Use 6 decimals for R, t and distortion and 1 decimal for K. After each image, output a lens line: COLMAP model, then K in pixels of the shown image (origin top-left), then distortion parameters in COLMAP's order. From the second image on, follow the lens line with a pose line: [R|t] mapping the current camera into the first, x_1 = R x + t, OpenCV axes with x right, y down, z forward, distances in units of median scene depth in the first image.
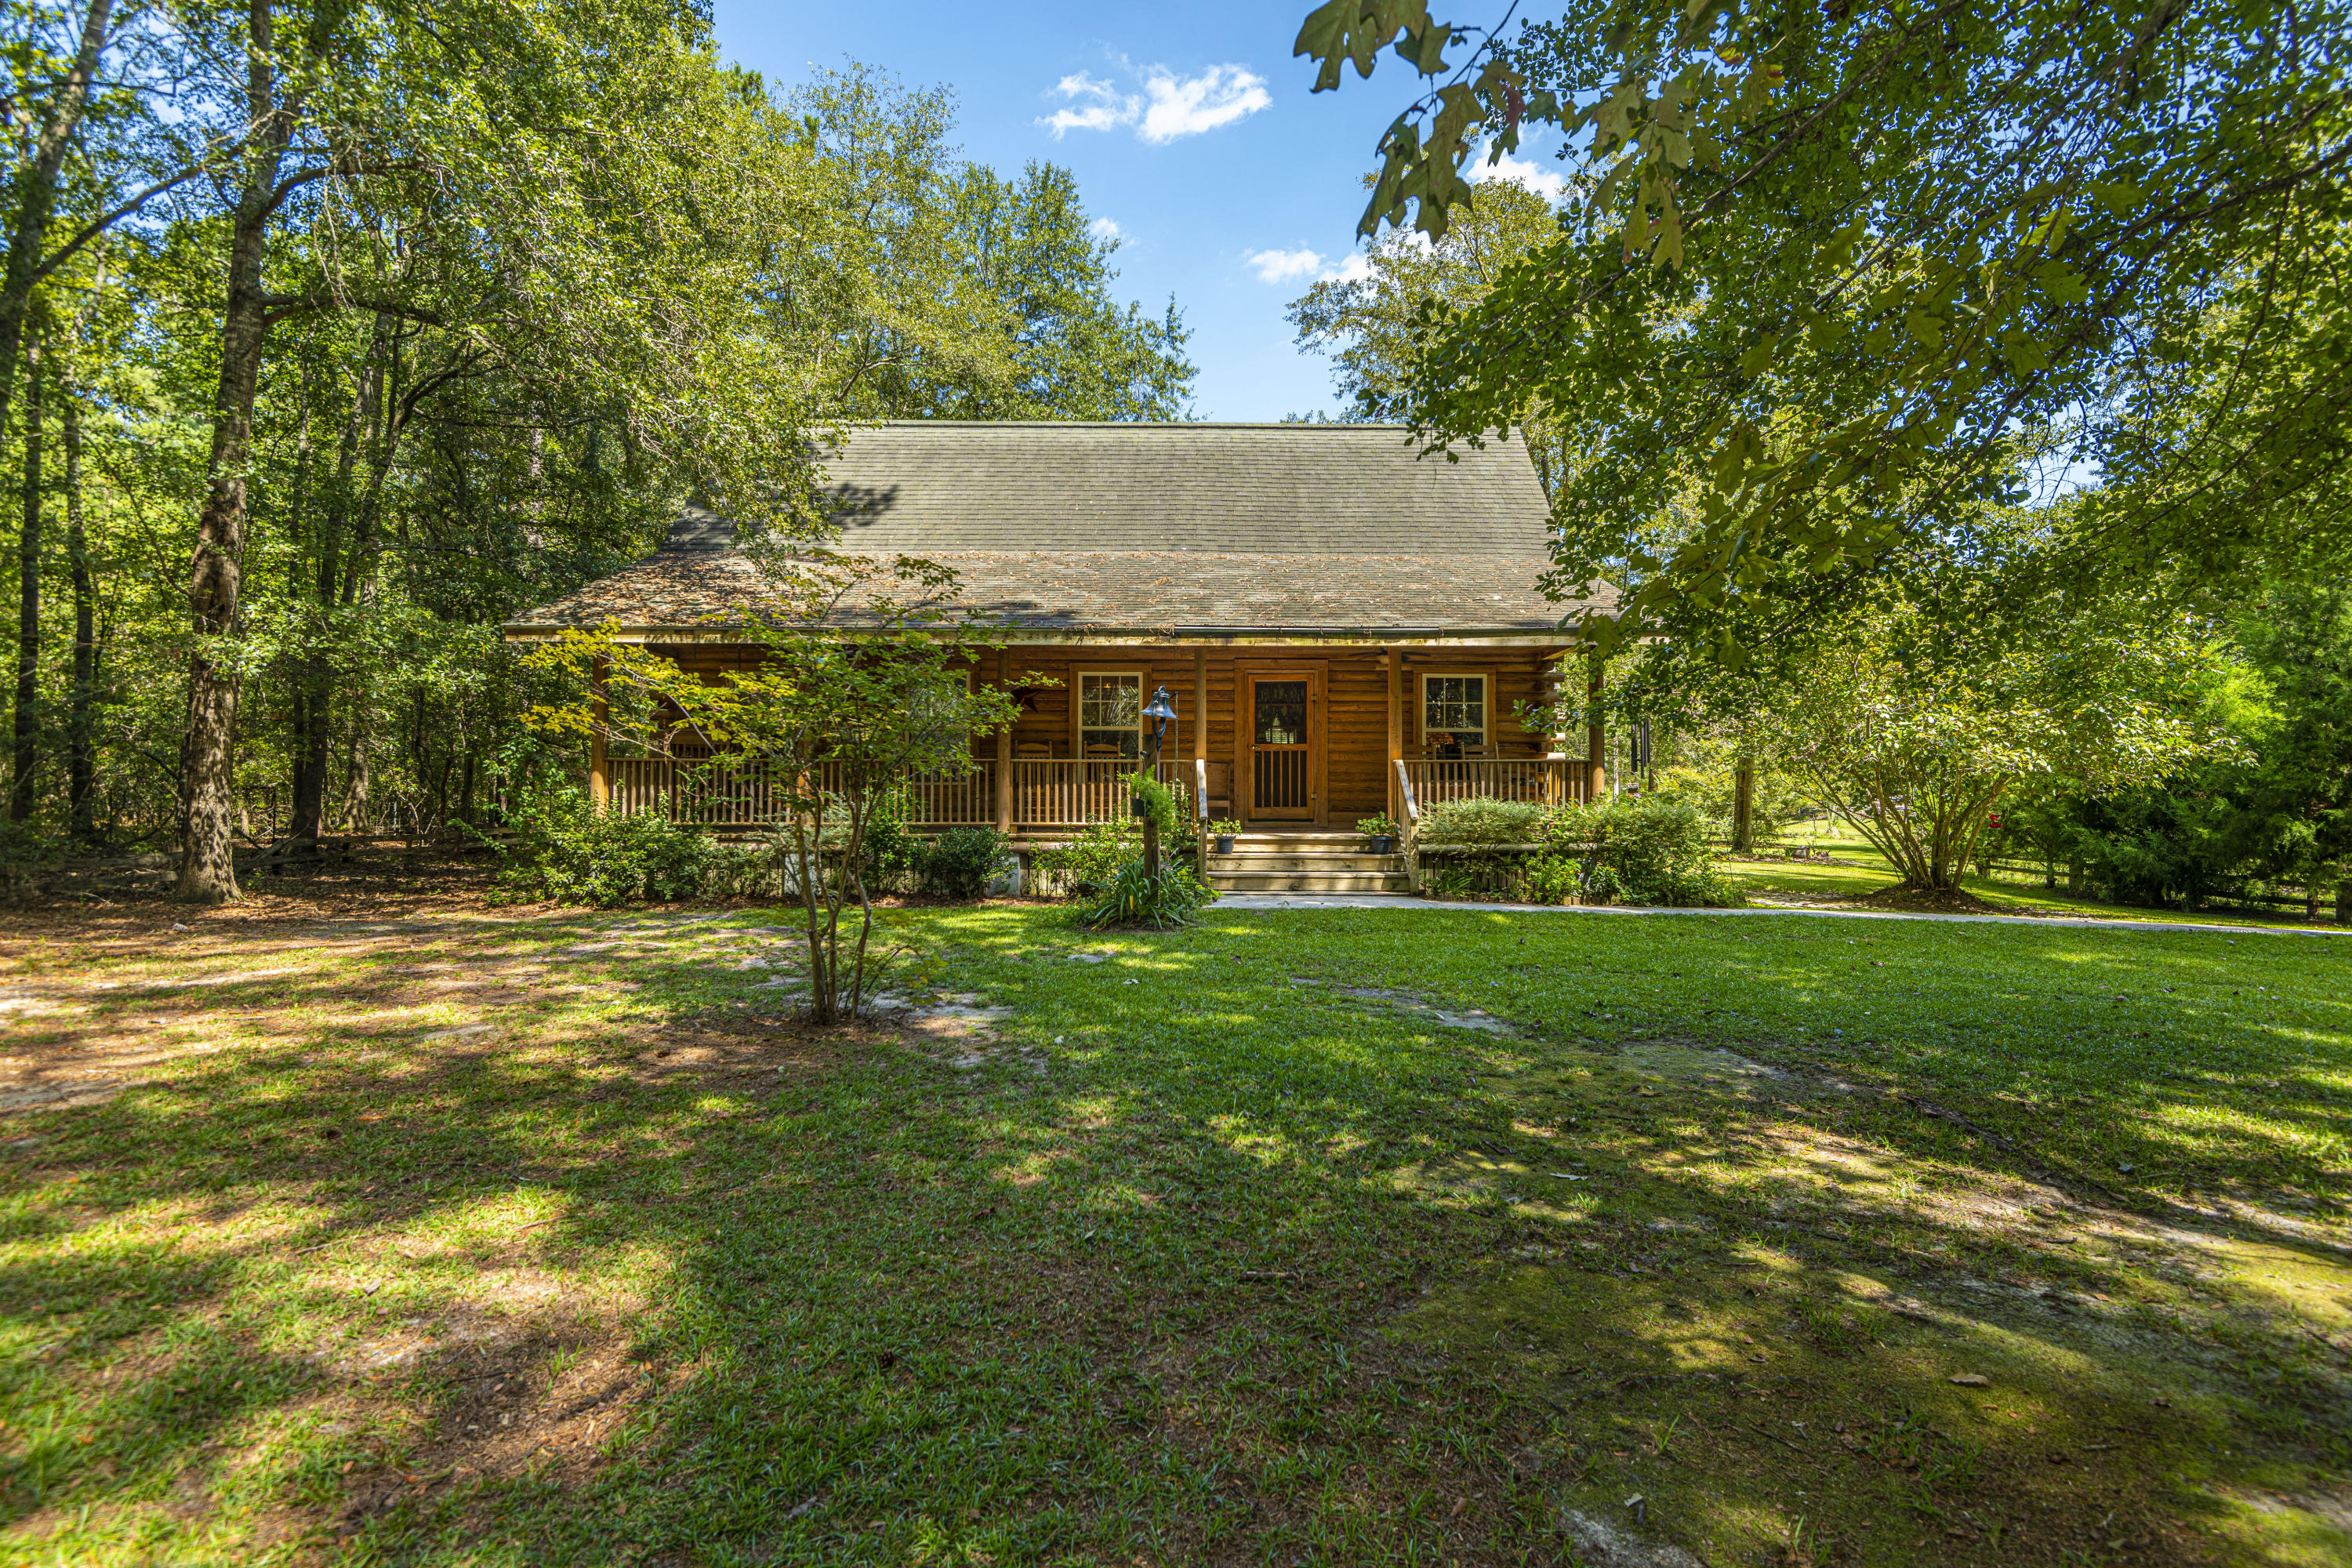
lens RADIAL K [[1217.0, 0, 1187.3], [0, 1217.0, 769.5], [0, 0, 1]] dist [0.002739, -0.007724]
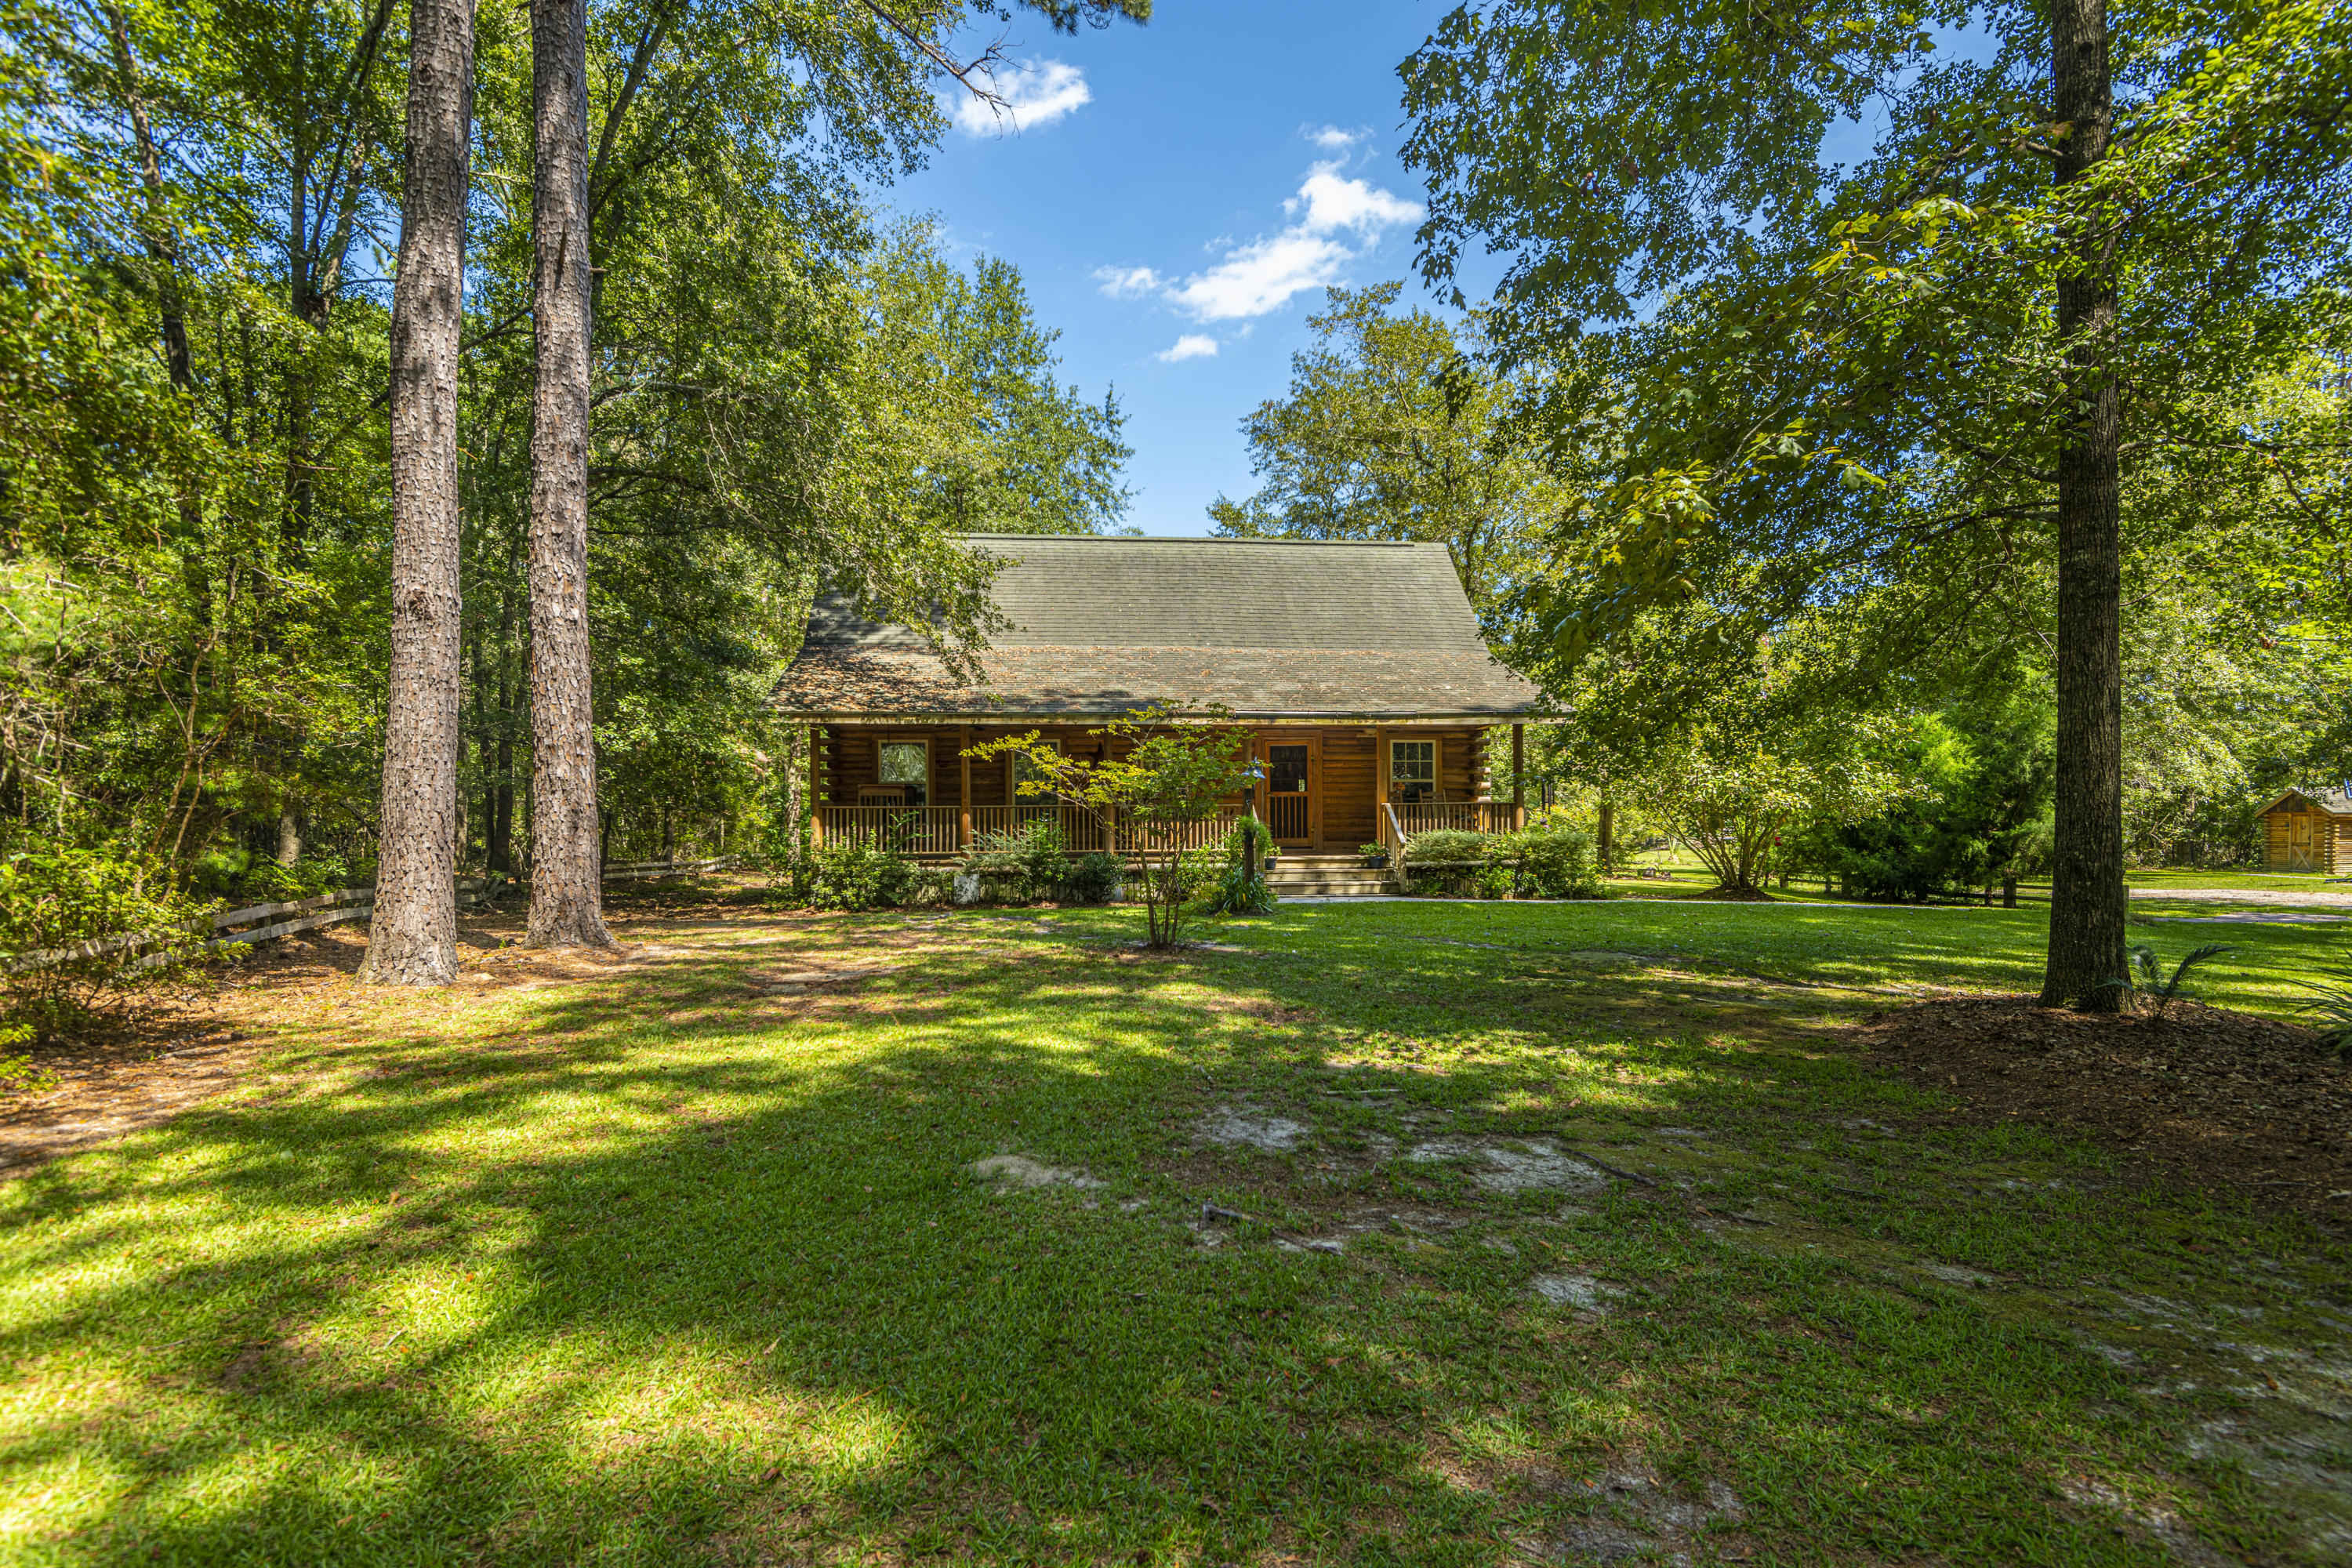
lens RADIAL K [[1217.0, 0, 1176.5], [0, 1217.0, 855.9], [0, 0, 1]] dist [0.002739, -0.007724]
pose [[0.995005, -0.011998, 0.099098, -0.220140], [0.008117, 0.999188, 0.039475, -0.004744], [-0.099491, -0.038473, 0.994294, -0.415520]]
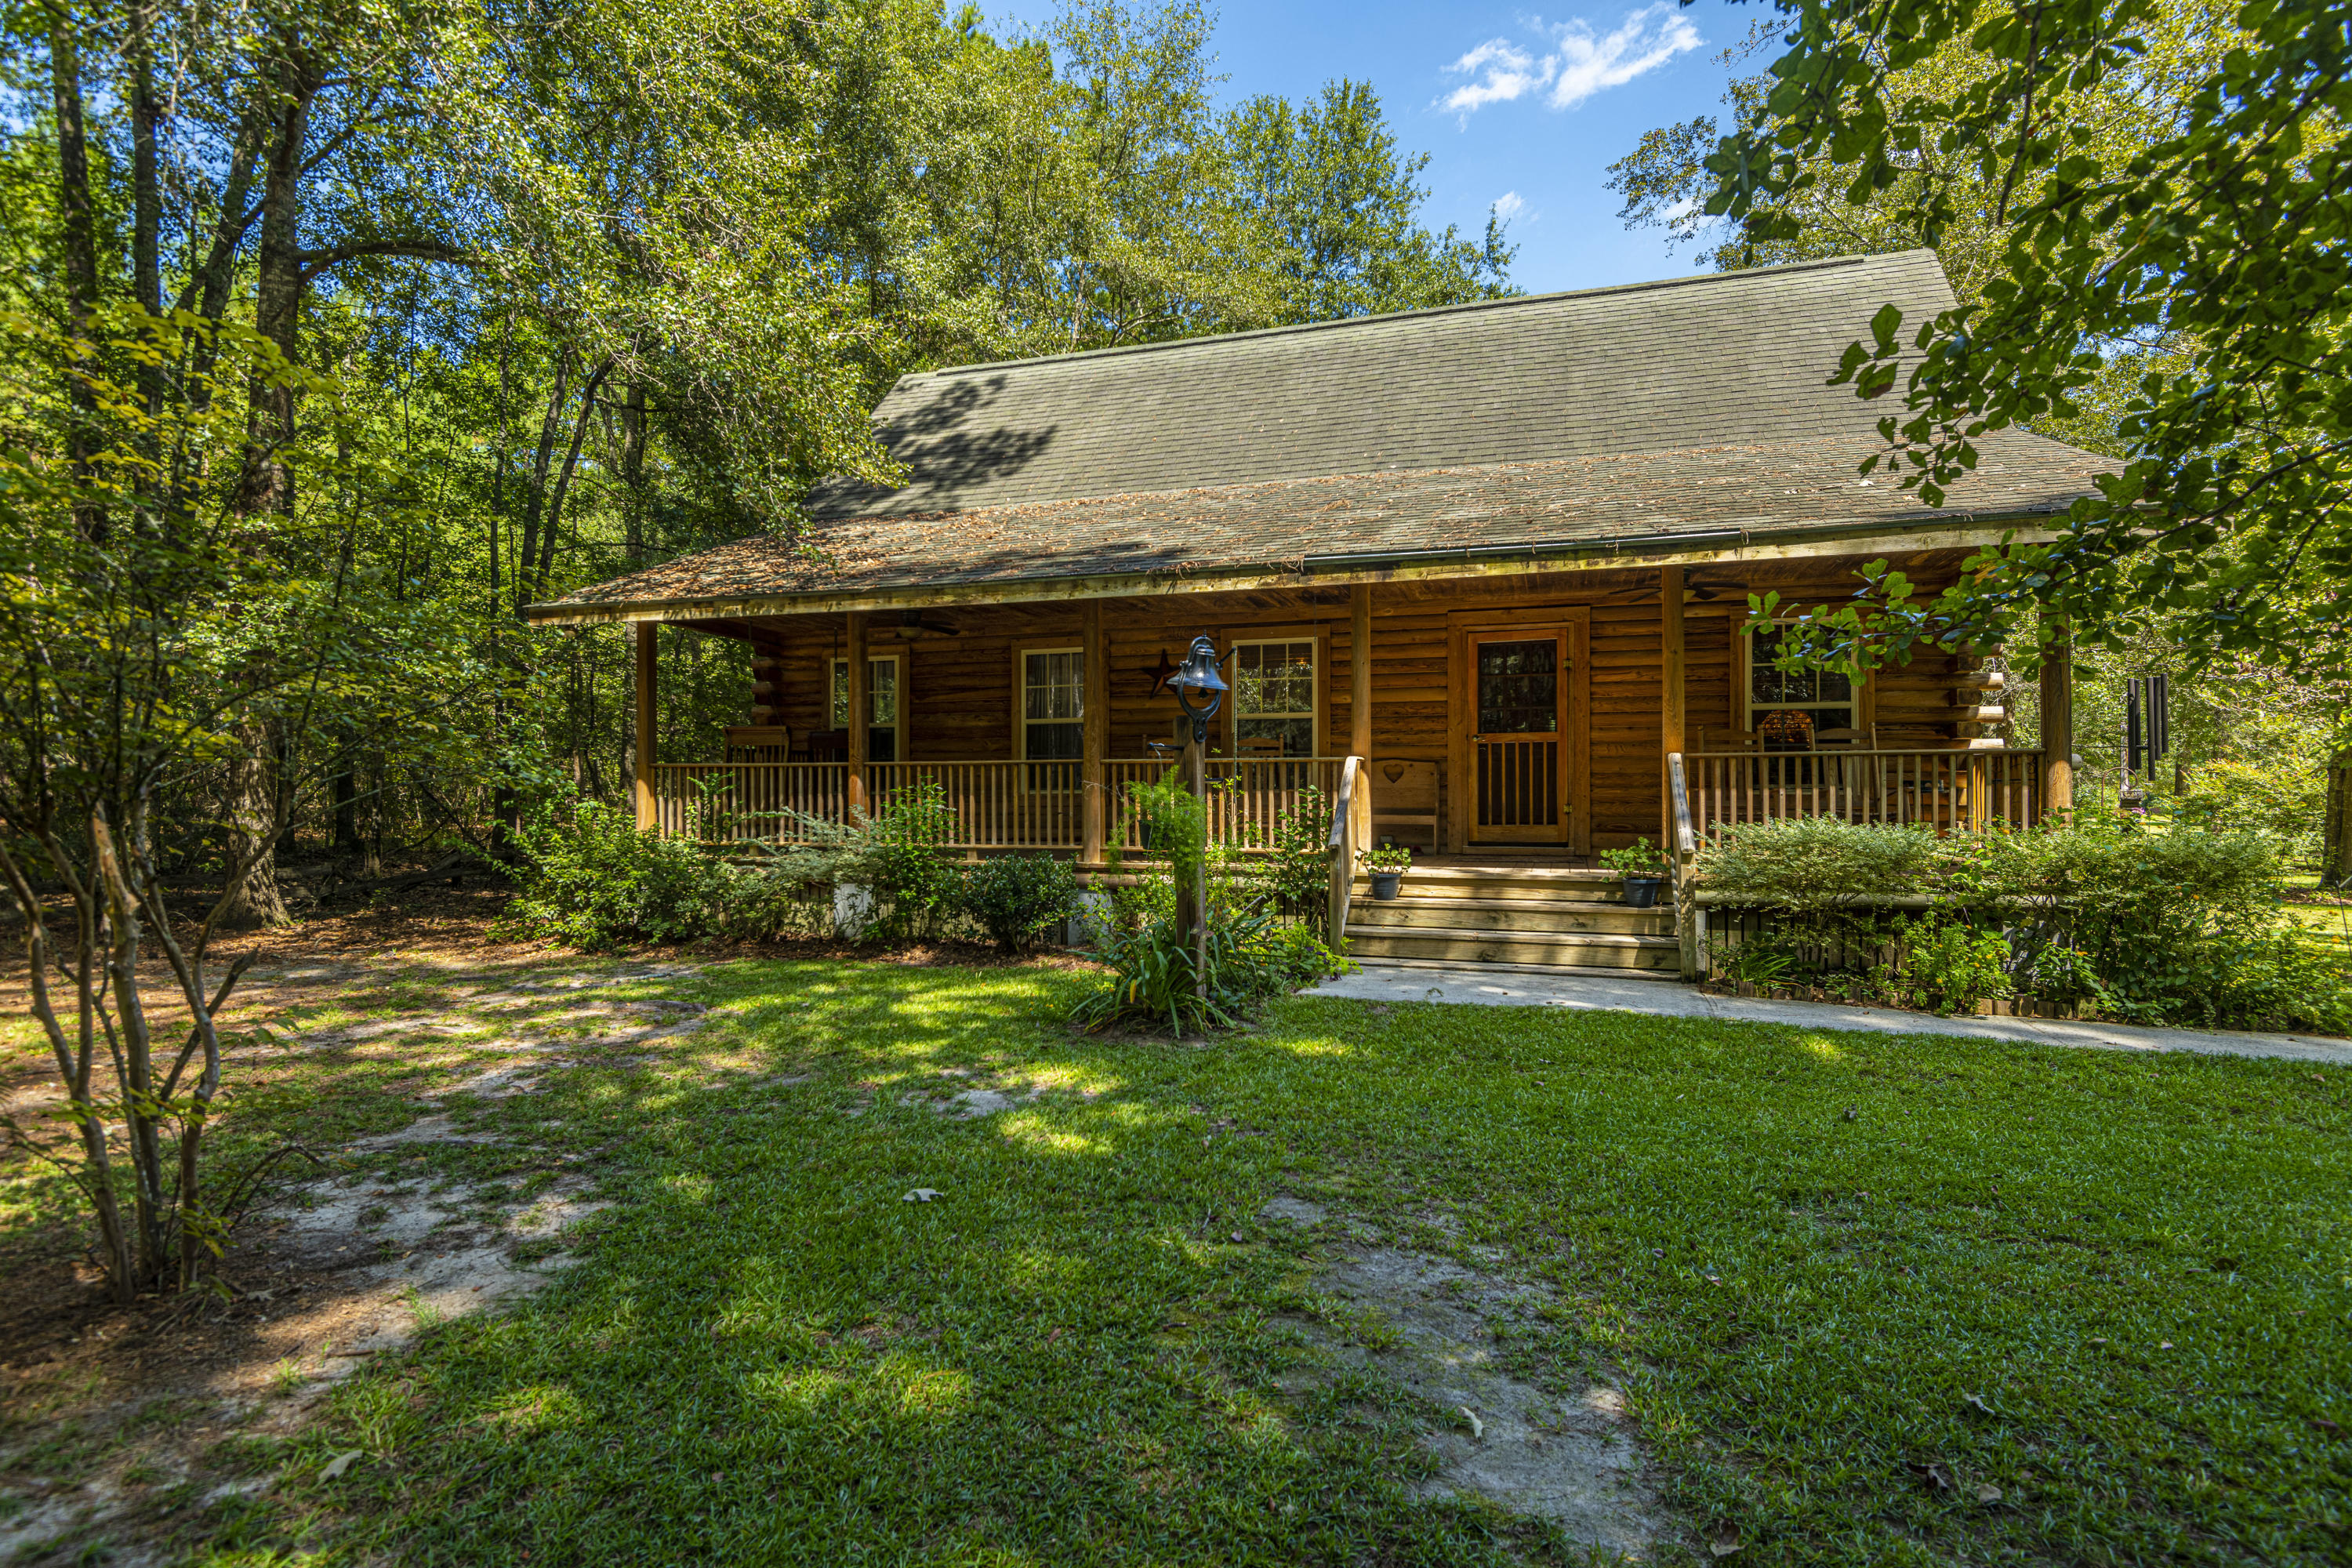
lens RADIAL K [[1217.0, 0, 1177.3], [0, 1217.0, 785.2], [0, 0, 1]] dist [0.002739, -0.007724]
pose [[0.946882, -0.004760, -0.321546, 0.134481], [0.008366, 0.999917, 0.009833, 0.000171], [0.321472, -0.012001, 0.946843, 0.339657]]
